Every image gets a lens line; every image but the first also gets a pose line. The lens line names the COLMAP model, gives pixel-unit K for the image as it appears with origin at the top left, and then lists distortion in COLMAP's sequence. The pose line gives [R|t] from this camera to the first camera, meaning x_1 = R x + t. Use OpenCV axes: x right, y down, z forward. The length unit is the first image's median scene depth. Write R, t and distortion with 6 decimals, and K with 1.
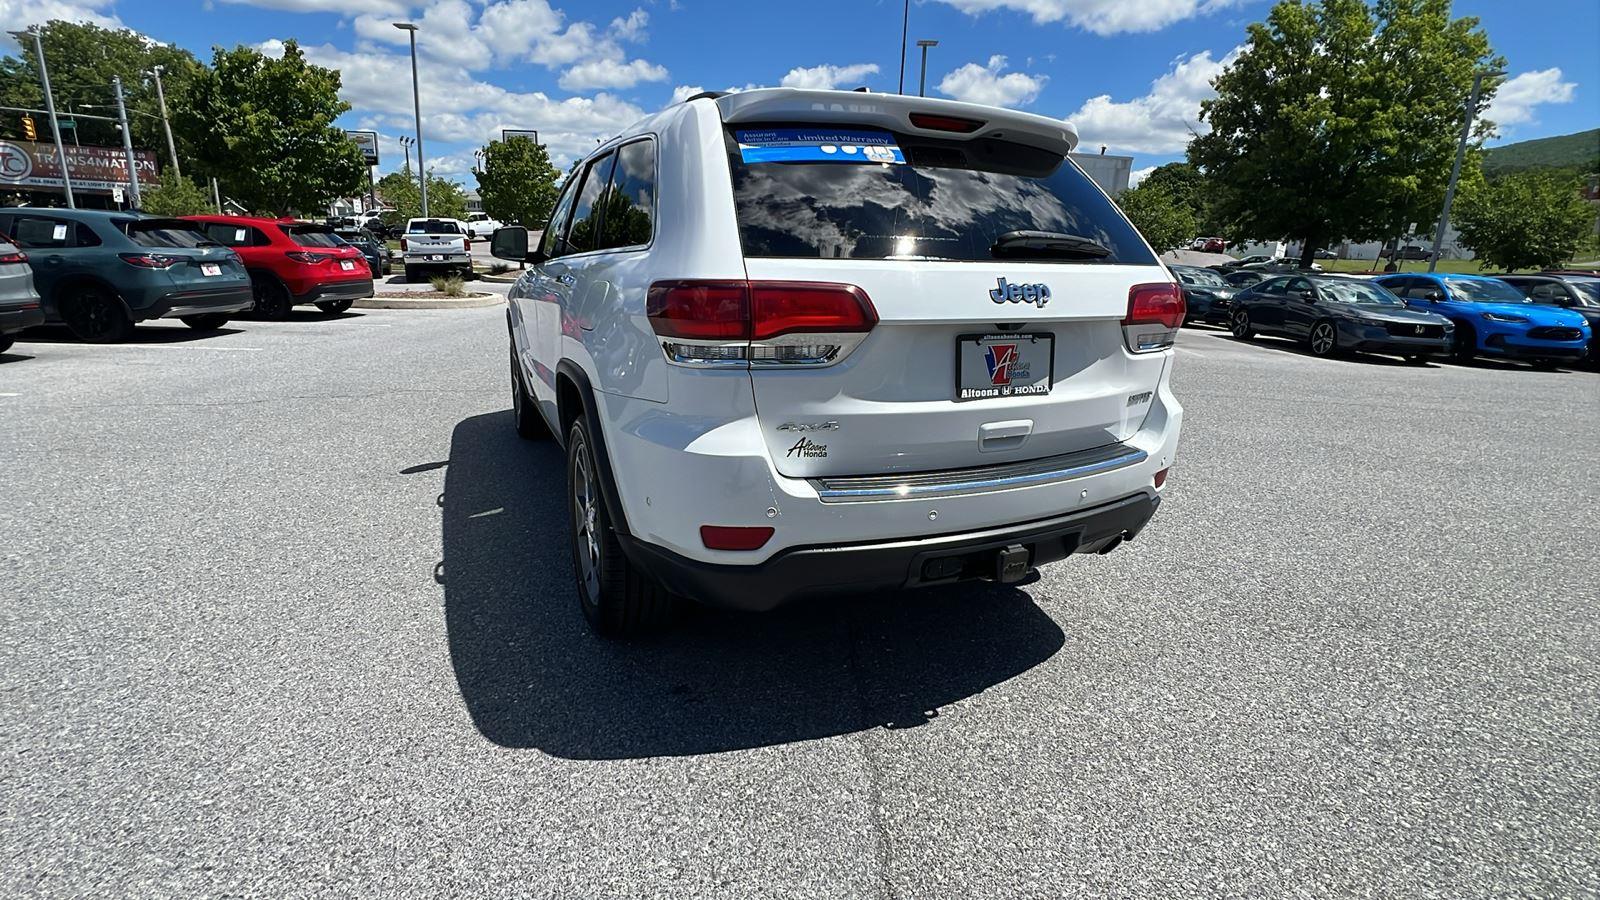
lens RADIAL K [[736.7, 0, 795.6], [0, 736.7, 448.6], [0, 0, 1]] dist [-0.003232, 0.000351]
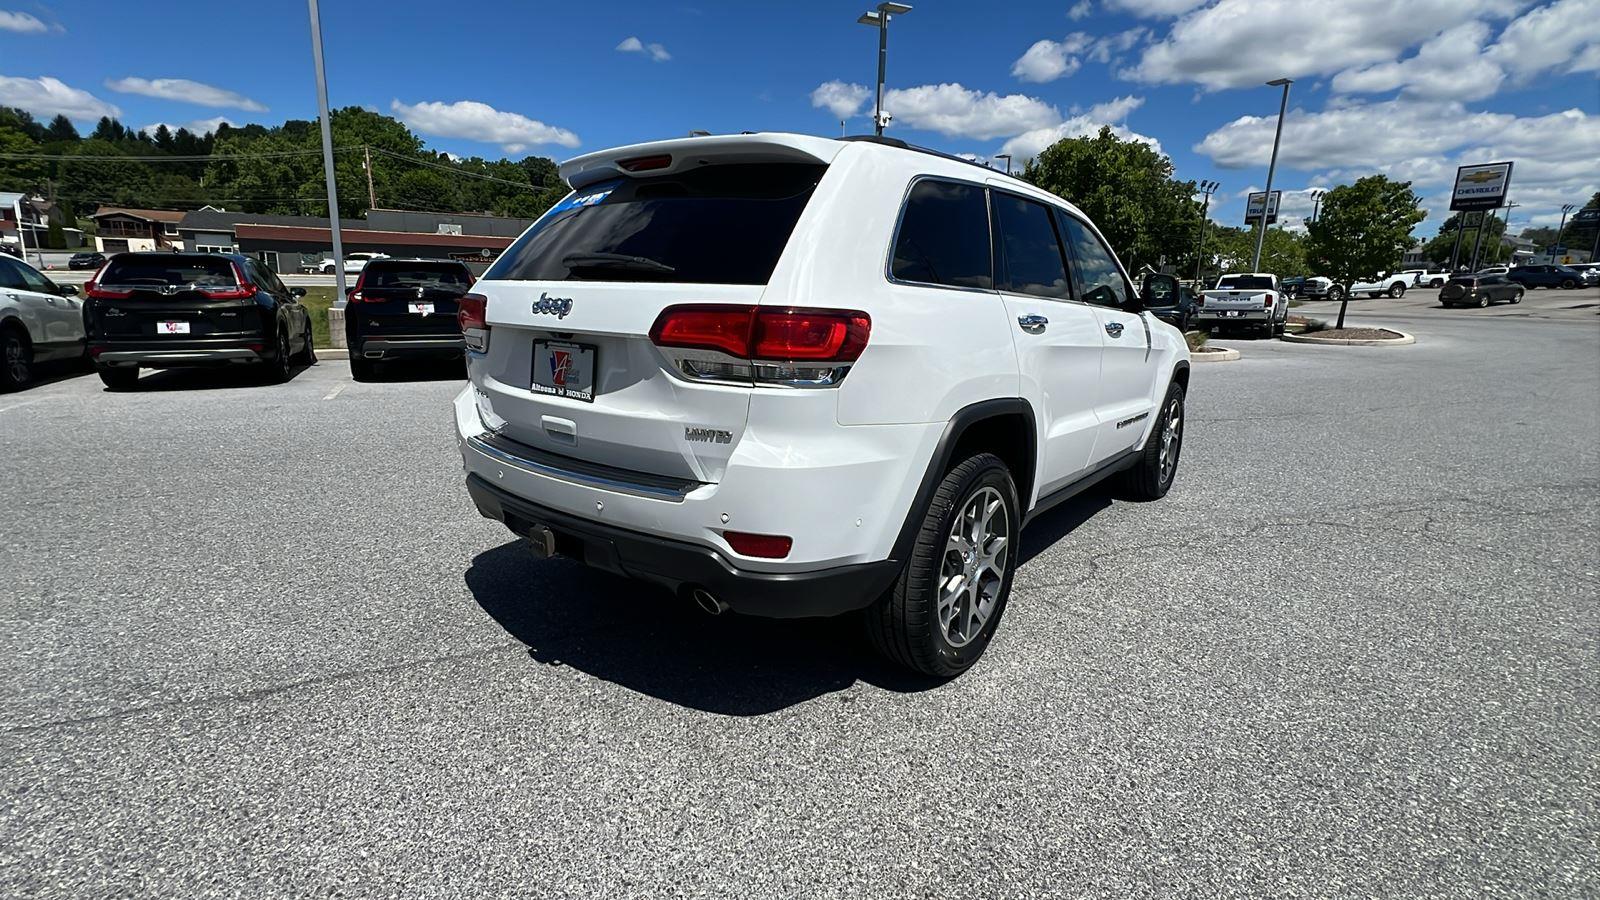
lens RADIAL K [[736.7, 0, 795.6], [0, 736.7, 448.6], [0, 0, 1]] dist [-0.003232, 0.000351]
pose [[0.457126, 0.174201, -0.872175, 0.195185], [-0.240461, 0.968318, 0.067372, -0.020899], [0.856279, 0.178926, 0.484532, 0.102868]]
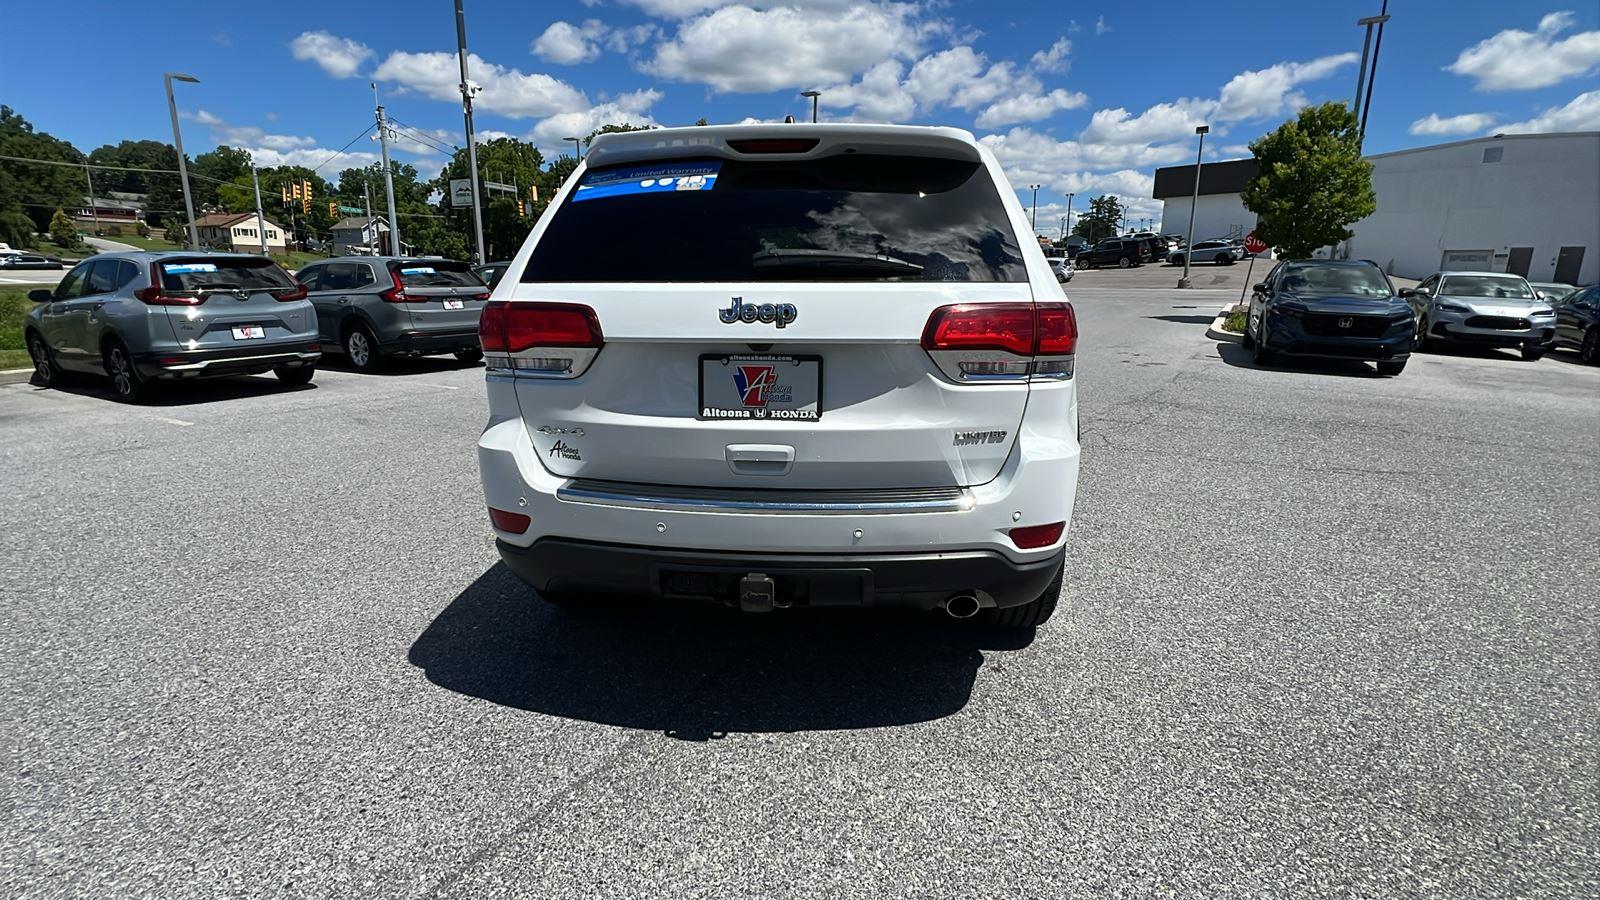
lens RADIAL K [[736.7, 0, 795.6], [0, 736.7, 448.6], [0, 0, 1]] dist [-0.003232, 0.000351]
pose [[0.868662, 0.087489, -0.487618, 0.106989], [-0.107410, 0.994130, -0.012977, -0.003262], [0.483621, 0.063648, 0.872960, 0.023640]]
